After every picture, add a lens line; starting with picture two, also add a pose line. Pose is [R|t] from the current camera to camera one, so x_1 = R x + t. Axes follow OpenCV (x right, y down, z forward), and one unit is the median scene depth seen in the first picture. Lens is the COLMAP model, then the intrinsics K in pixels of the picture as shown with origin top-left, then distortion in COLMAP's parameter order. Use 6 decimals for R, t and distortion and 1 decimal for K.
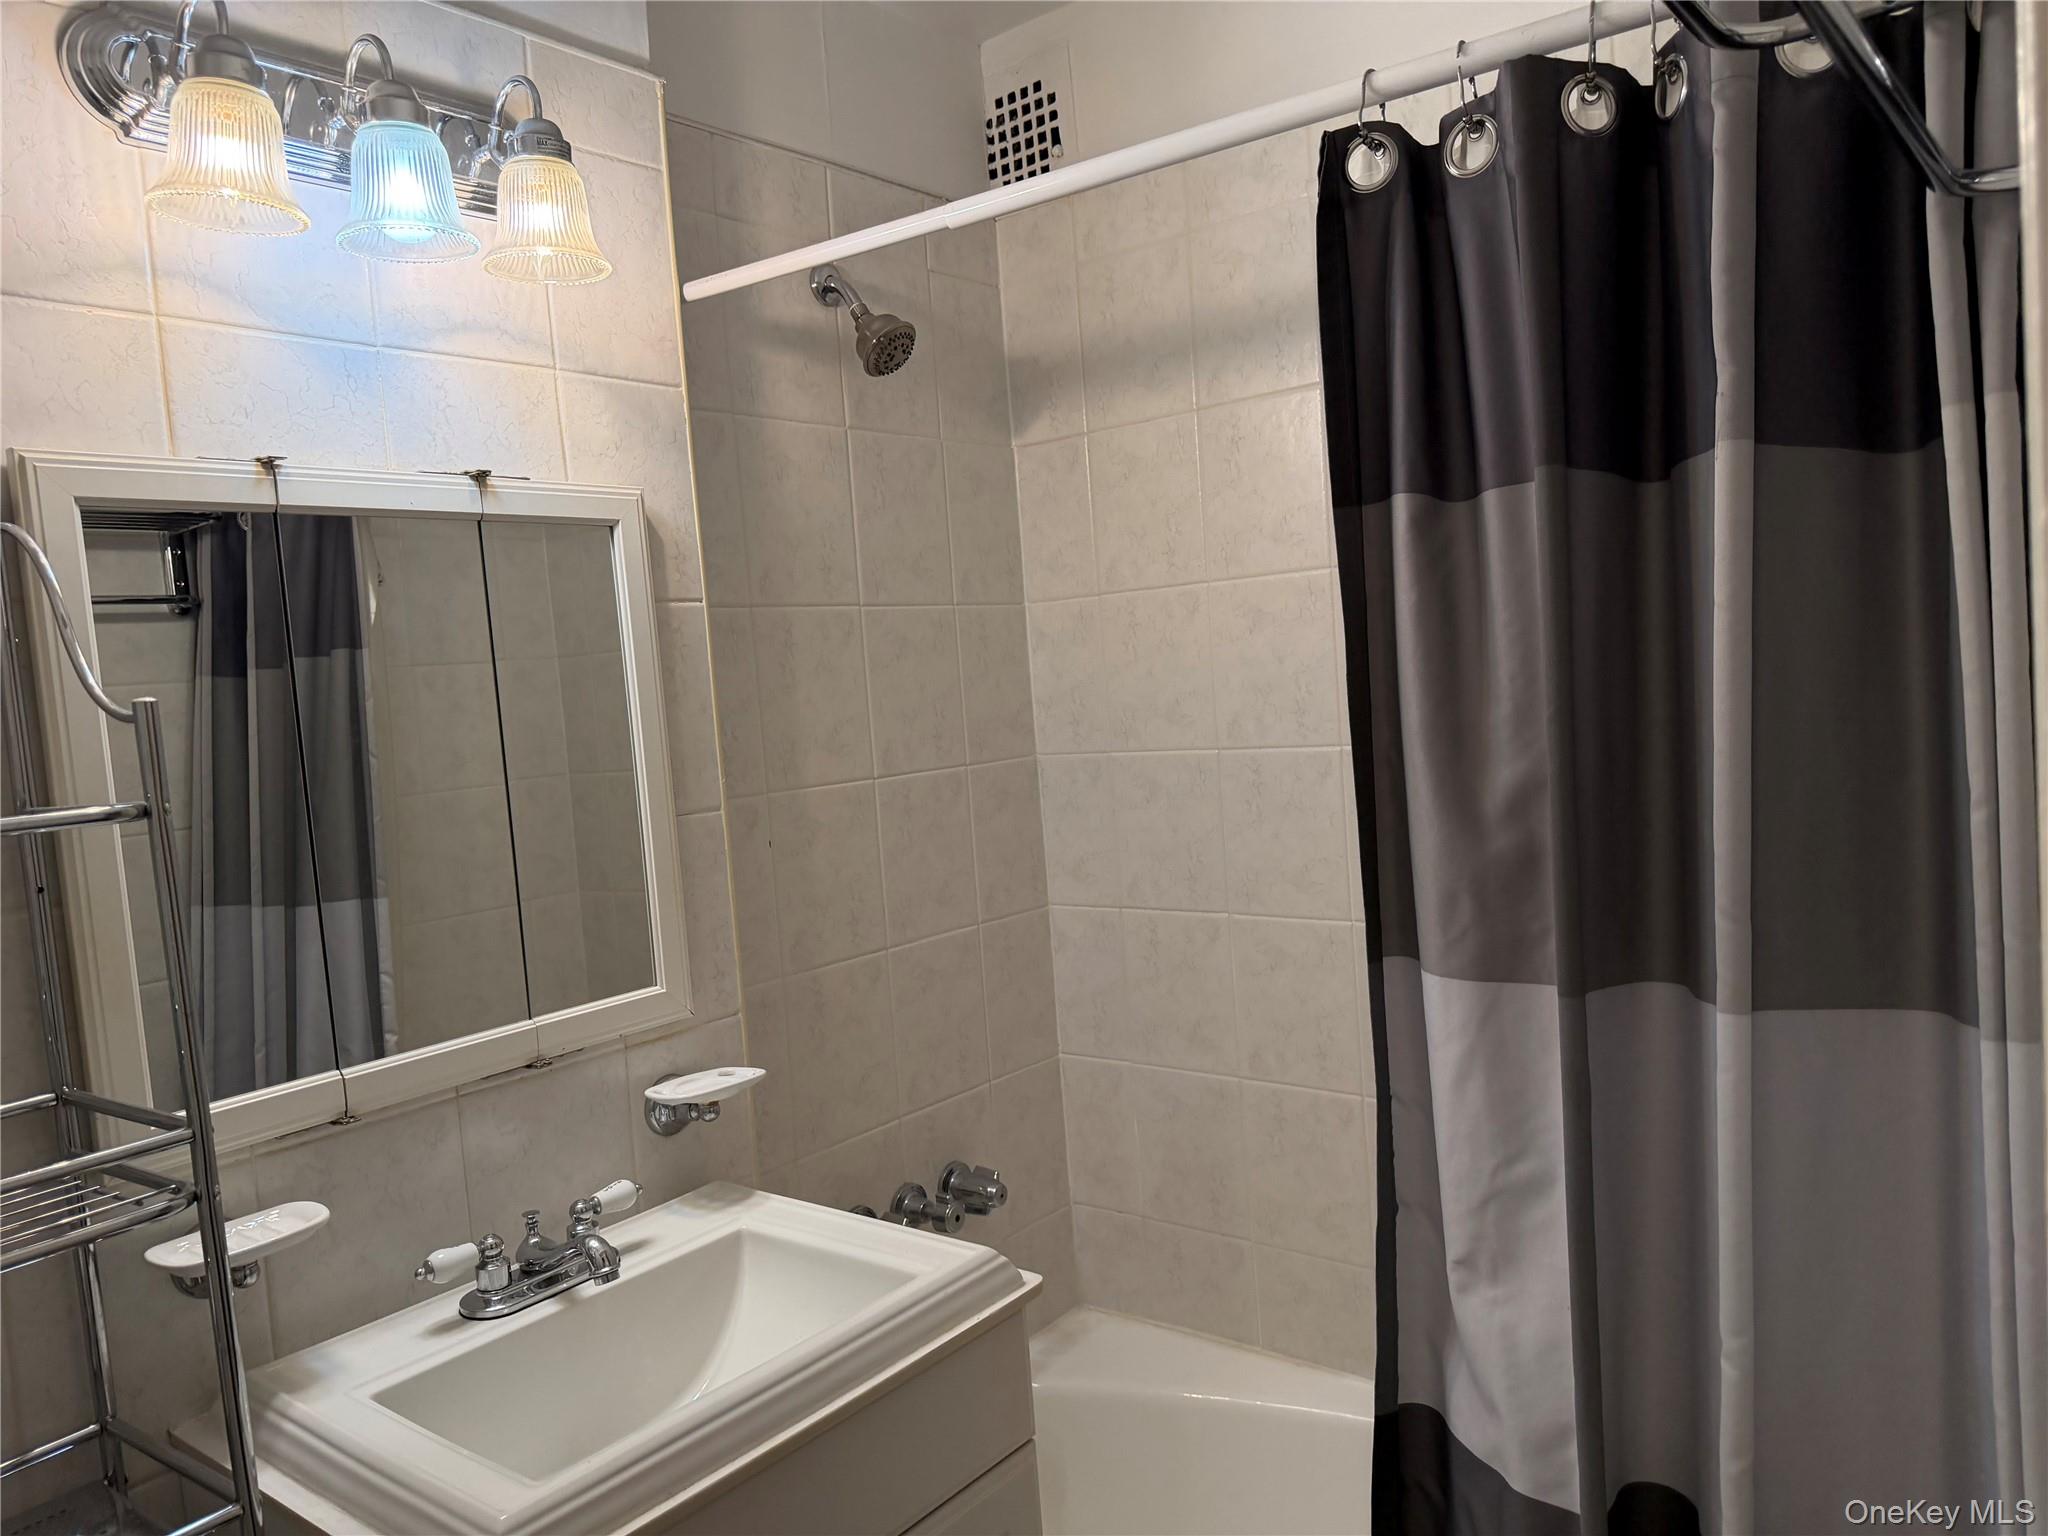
lens RADIAL K [[1447.0, 0, 1025.2], [0, 1447.0, 766.2], [0, 0, 1]] dist [0.002611, -0.007651]
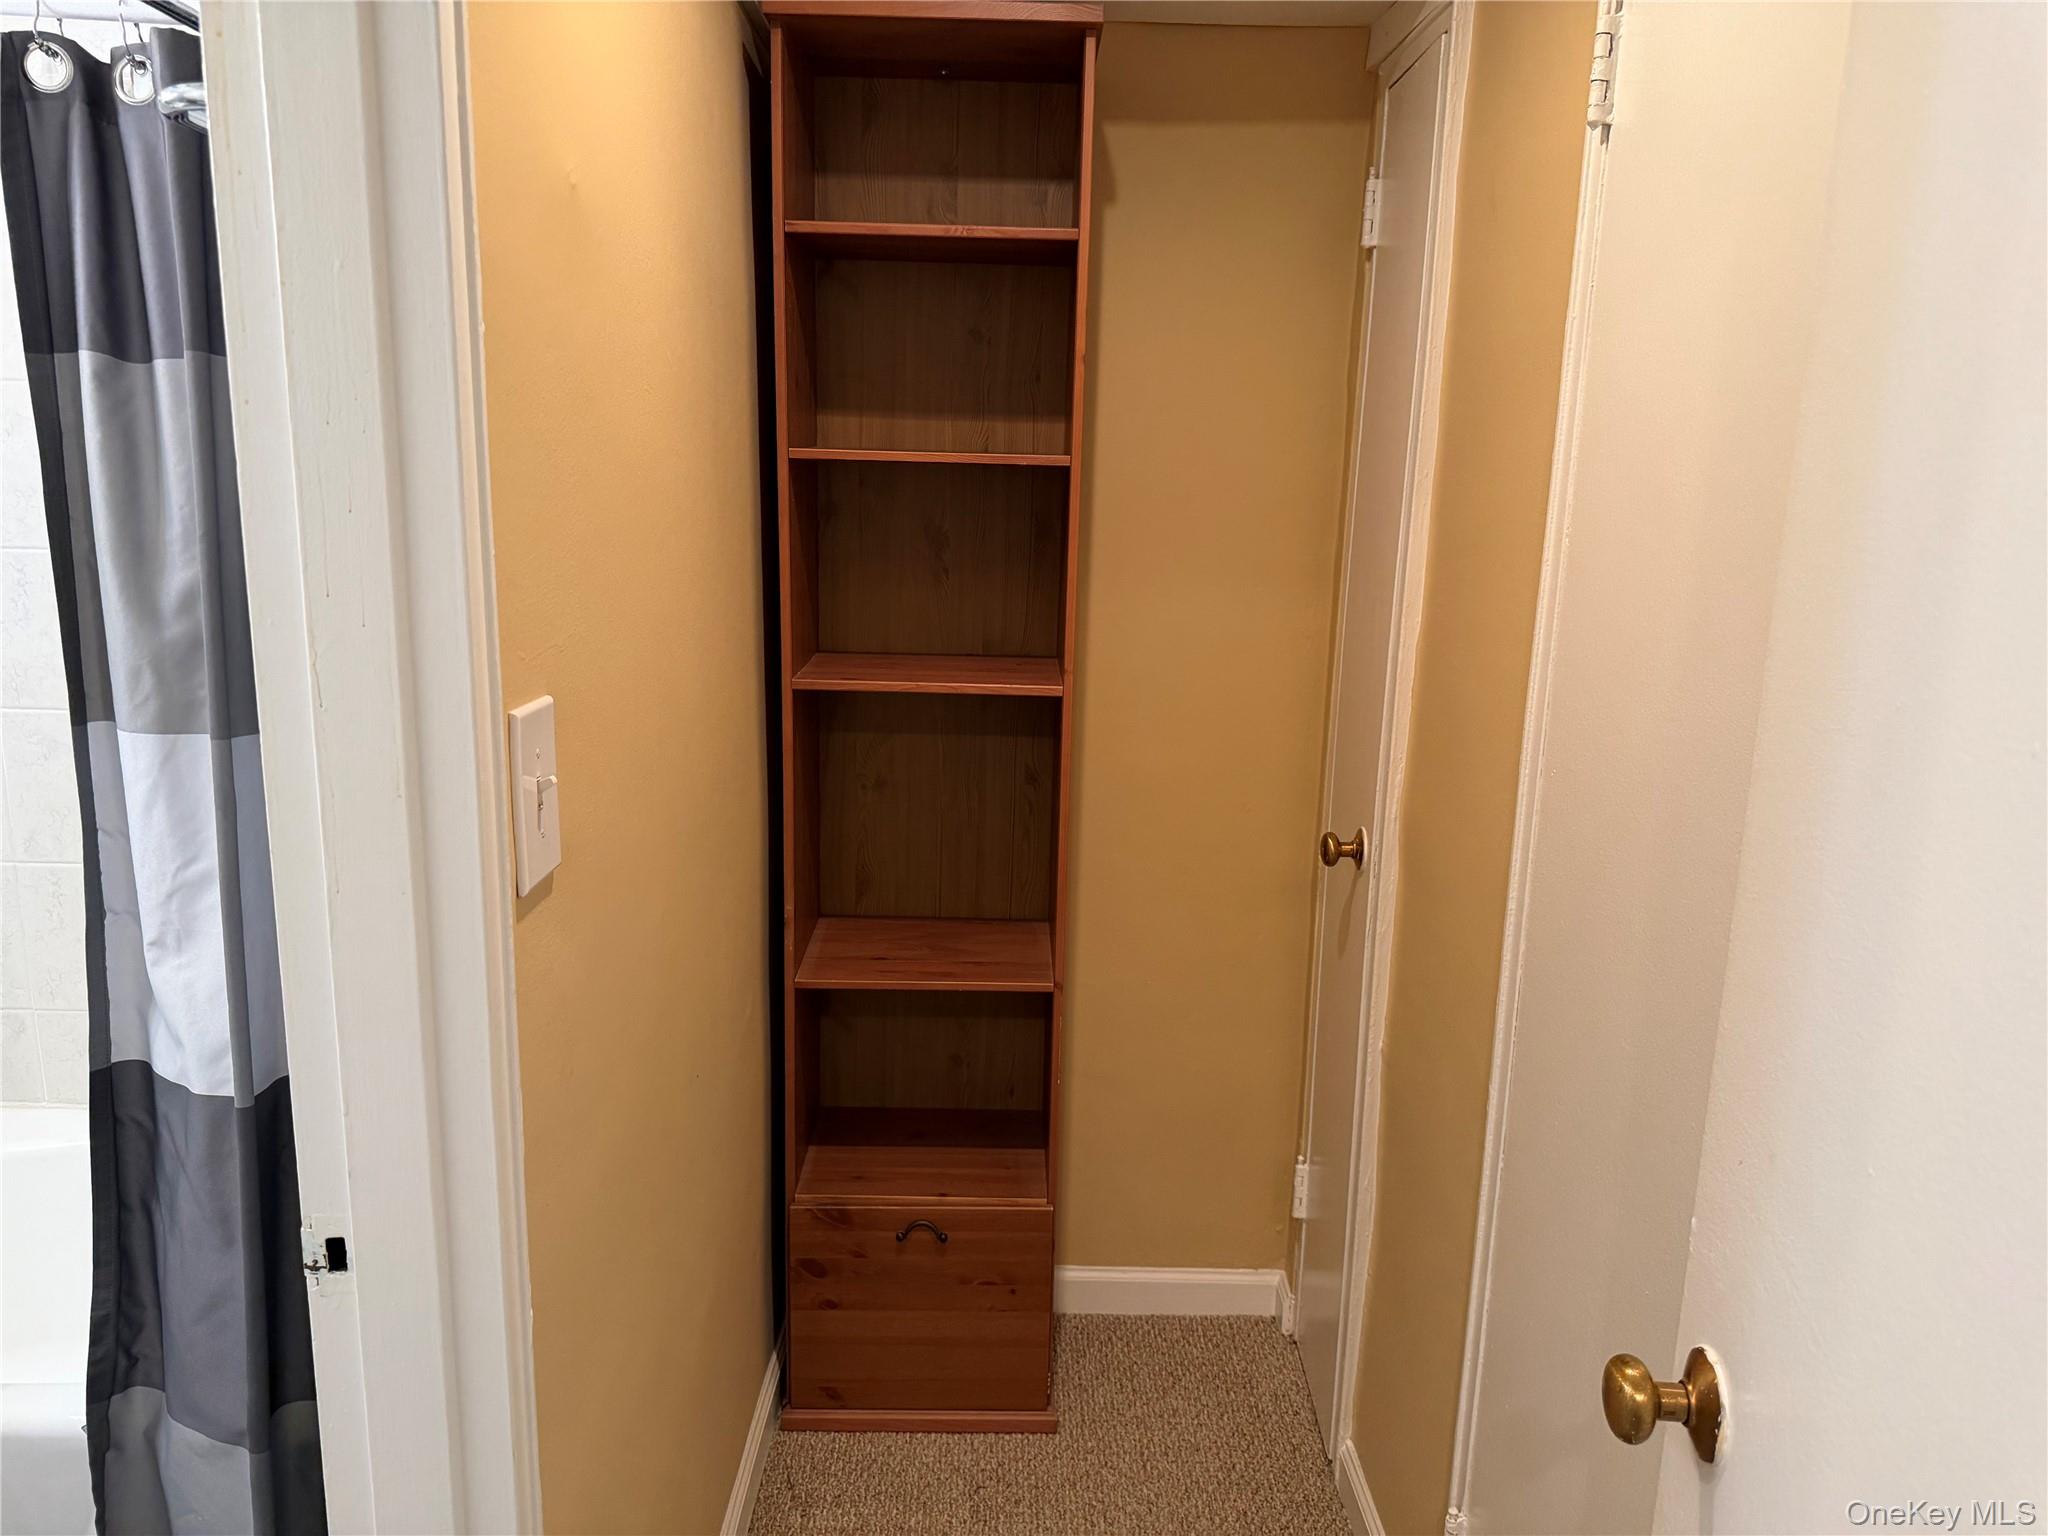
lens RADIAL K [[1447.0, 0, 1019.1], [0, 1447.0, 777.9], [0, 0, 1]] dist [0.002611, -0.007651]
pose [[0.762292, -0.042715, 0.645823, 0.050510], [-0.043220, 0.992233, 0.116642, -0.001796], [-0.645789, -0.116828, 0.754525, -0.497117]]
